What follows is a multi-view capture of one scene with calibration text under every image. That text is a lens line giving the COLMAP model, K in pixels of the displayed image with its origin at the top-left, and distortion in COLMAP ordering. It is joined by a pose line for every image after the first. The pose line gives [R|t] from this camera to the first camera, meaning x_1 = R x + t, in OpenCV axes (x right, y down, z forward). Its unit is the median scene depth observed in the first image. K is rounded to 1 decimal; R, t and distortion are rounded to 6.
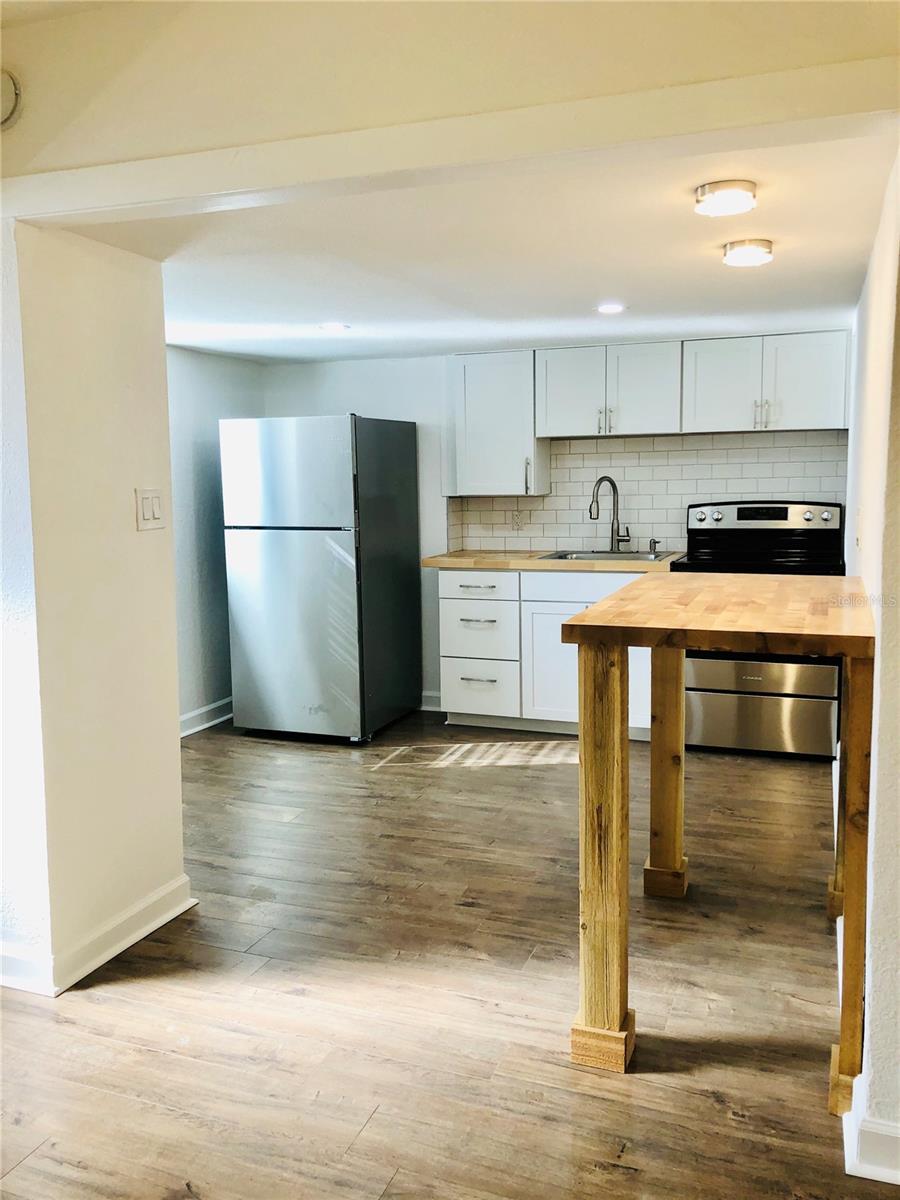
lens RADIAL K [[985.6, 0, 457.5], [0, 985.6, 600.3], [0, 0, 1]] dist [0.052397, -0.066173]
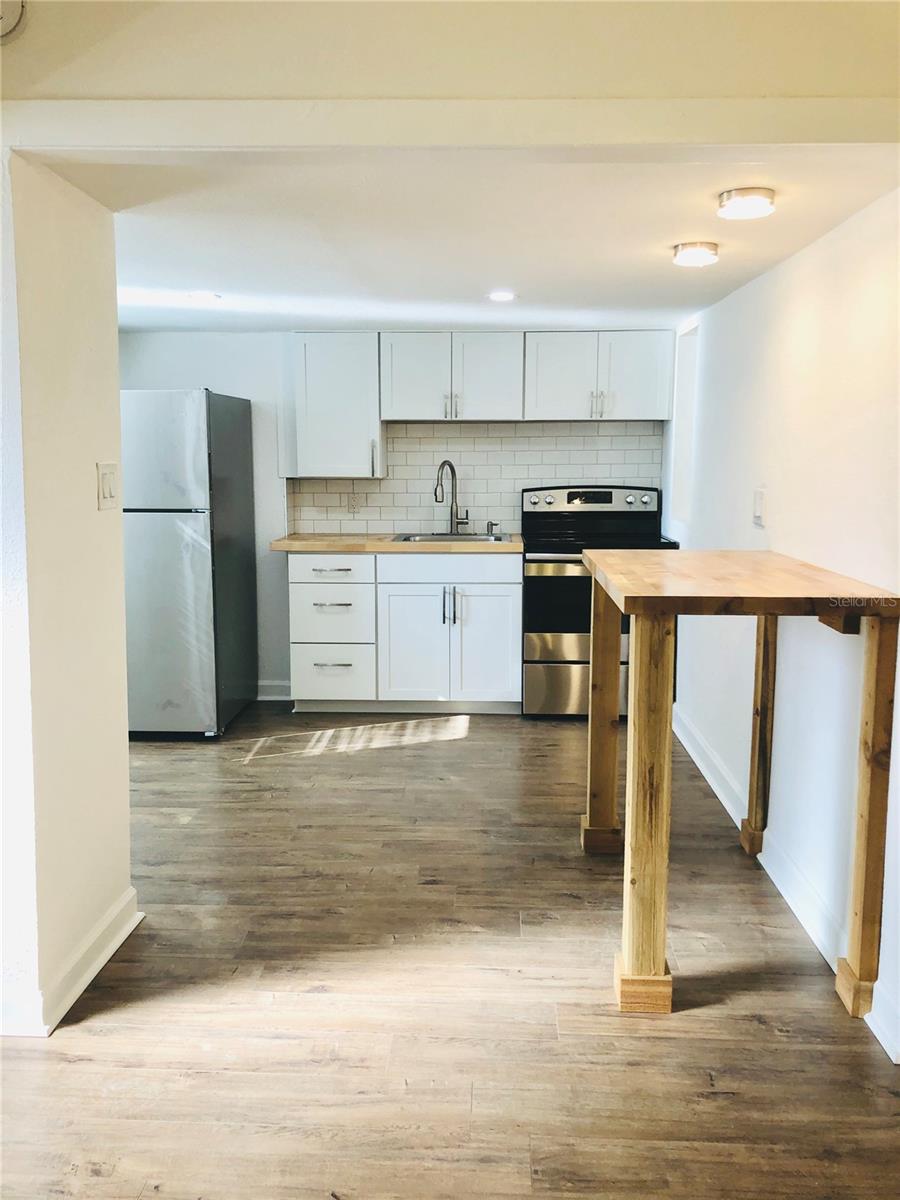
lens RADIAL K [[985.6, 0, 455.7], [0, 985.6, 596.4], [0, 0, 1]] dist [0.052397, -0.066173]
pose [[0.949336, -0.028173, 0.312996, -0.284045], [0.025297, 0.999592, 0.013248, 0.004190], [-0.313242, -0.004659, 0.949662, 0.041360]]
